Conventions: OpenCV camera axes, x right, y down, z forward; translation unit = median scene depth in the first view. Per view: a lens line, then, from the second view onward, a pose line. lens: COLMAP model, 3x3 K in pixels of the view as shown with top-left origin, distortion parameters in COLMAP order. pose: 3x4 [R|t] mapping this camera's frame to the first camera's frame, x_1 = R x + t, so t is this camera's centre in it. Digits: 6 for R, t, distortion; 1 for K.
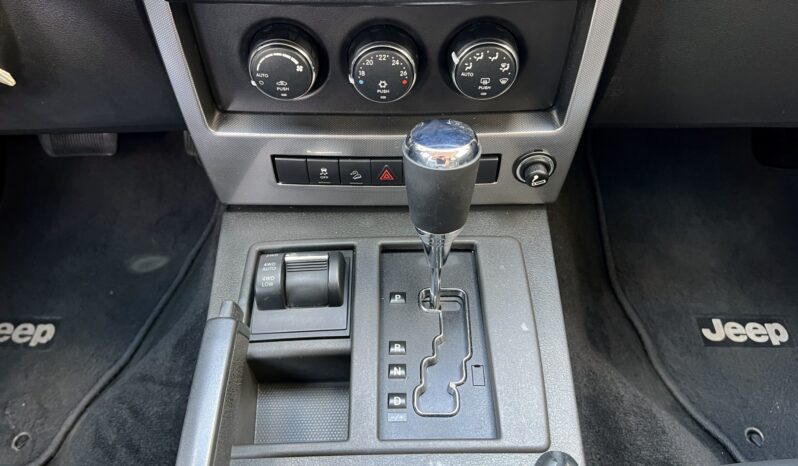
lens RADIAL K [[623.1, 0, 400.0], [0, 623.1, 231.1], [0, 0, 1]] dist [0.027604, -0.025537]
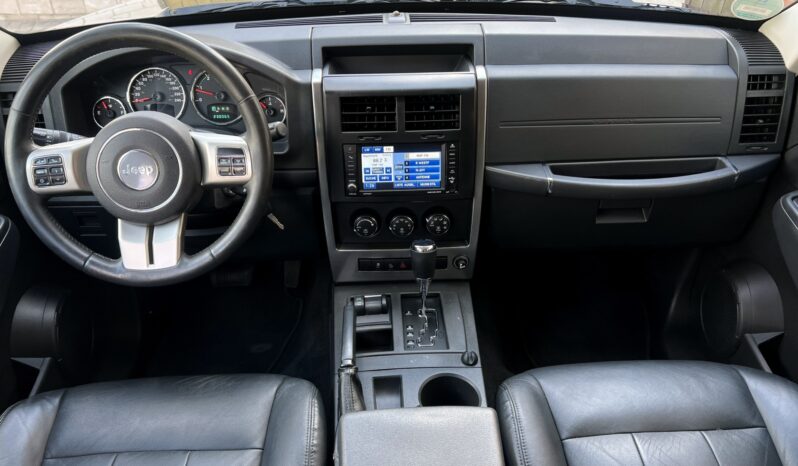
lens RADIAL K [[623.1, 0, 399.6], [0, 623.1, 236.2], [0, 0, 1]] dist [0.027604, -0.025537]
pose [[0.999534, -0.021788, 0.021368, -0.091166], [0.027277, 0.951835, -0.305395, 0.601618], [-0.013685, 0.305836, 0.951986, -1.535530]]
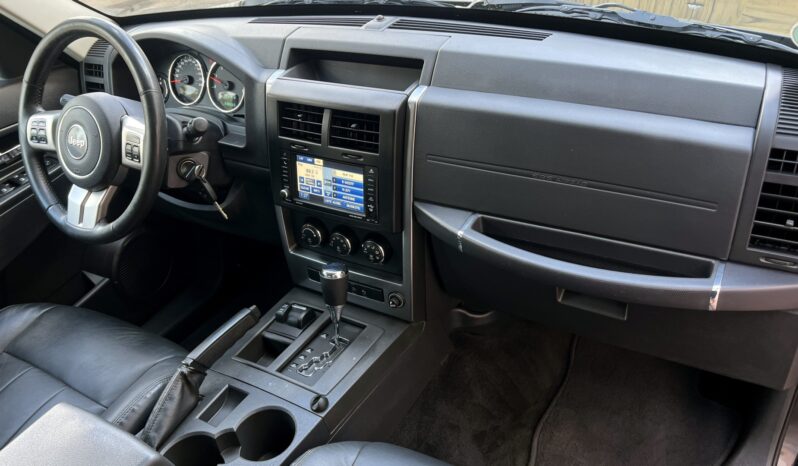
lens RADIAL K [[623.1, 0, 397.6], [0, 623.1, 229.8], [0, 0, 1]] dist [0.027604, -0.025537]
pose [[0.844090, 0.211925, -0.492544, 1.356633], [-0.344726, 0.918065, -0.195756, 0.114258], [0.410702, 0.335028, 0.847986, -1.069536]]
